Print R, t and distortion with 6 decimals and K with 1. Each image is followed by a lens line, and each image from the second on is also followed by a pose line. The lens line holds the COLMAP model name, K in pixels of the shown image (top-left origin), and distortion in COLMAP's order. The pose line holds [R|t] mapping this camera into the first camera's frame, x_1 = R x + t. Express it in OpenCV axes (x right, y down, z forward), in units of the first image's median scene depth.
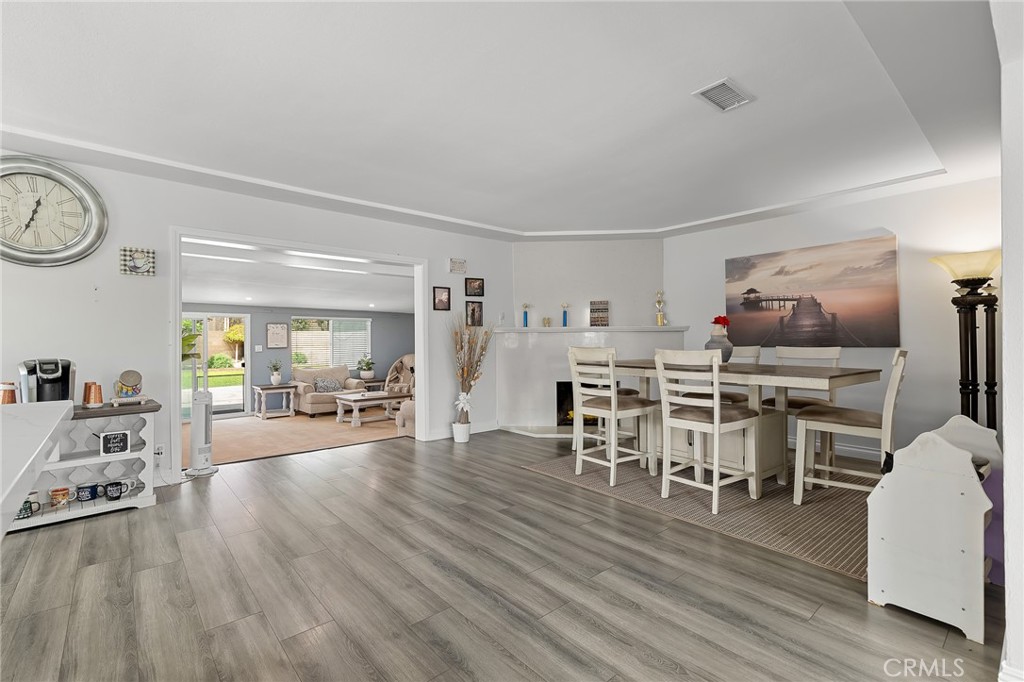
lens RADIAL K [[463.4, 0, 512.9], [0, 463.4, 340.7], [0, 0, 1]] dist [0.012281, -0.003093]
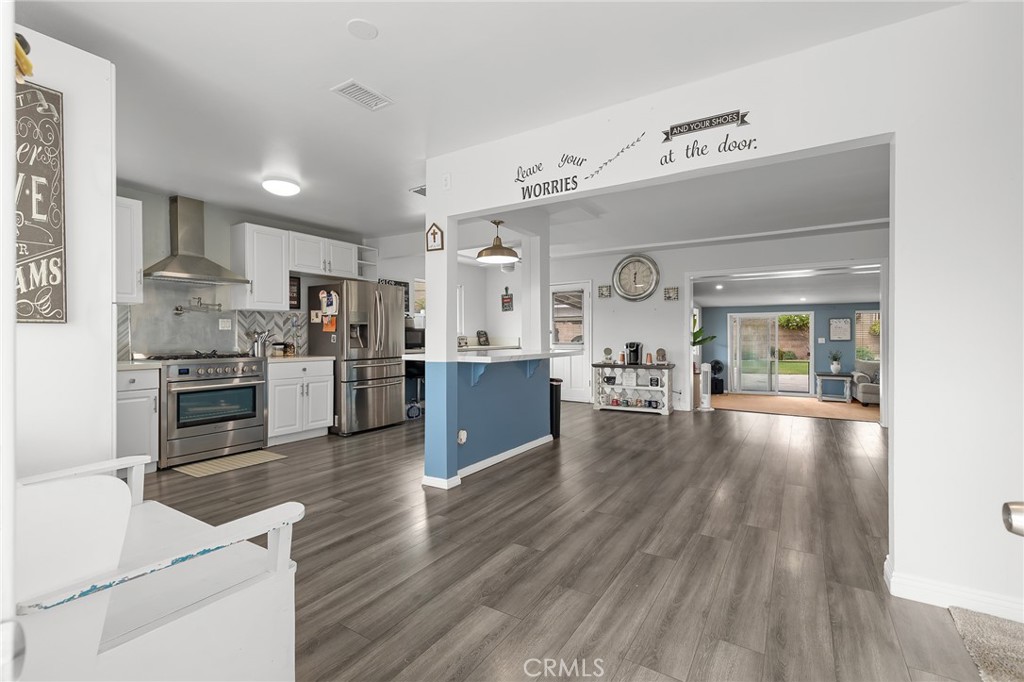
lens RADIAL K [[463.4, 0, 509.5], [0, 463.4, 338.0], [0, 0, 1]] dist [0.012281, -0.003093]
pose [[0.298122, 0.003910, -0.954520, 0.335684], [0.003207, 0.999982, 0.005098, 0.001687], [0.954522, -0.004581, 0.298104, -0.090989]]
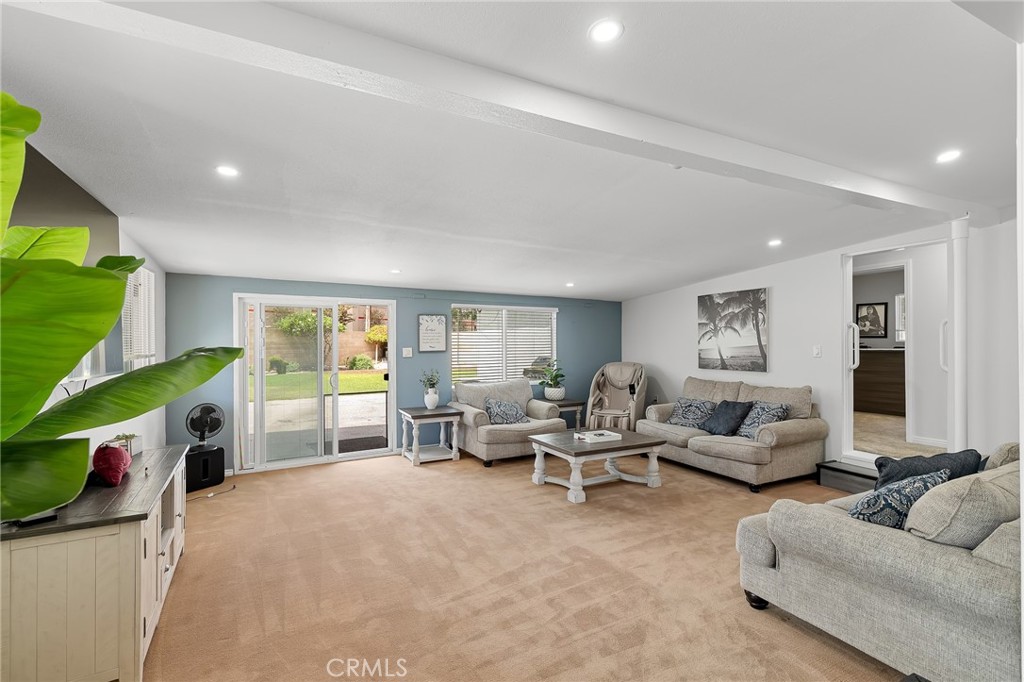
lens RADIAL K [[463.4, 0, 510.4], [0, 463.4, 342.3], [0, 0, 1]] dist [0.012281, -0.003093]
pose [[0.967839, 0.004308, -0.251534, -0.242715], [-0.004463, 0.999990, -0.000043, 0.001890], [0.251532, 0.001164, 0.967848, 0.404340]]
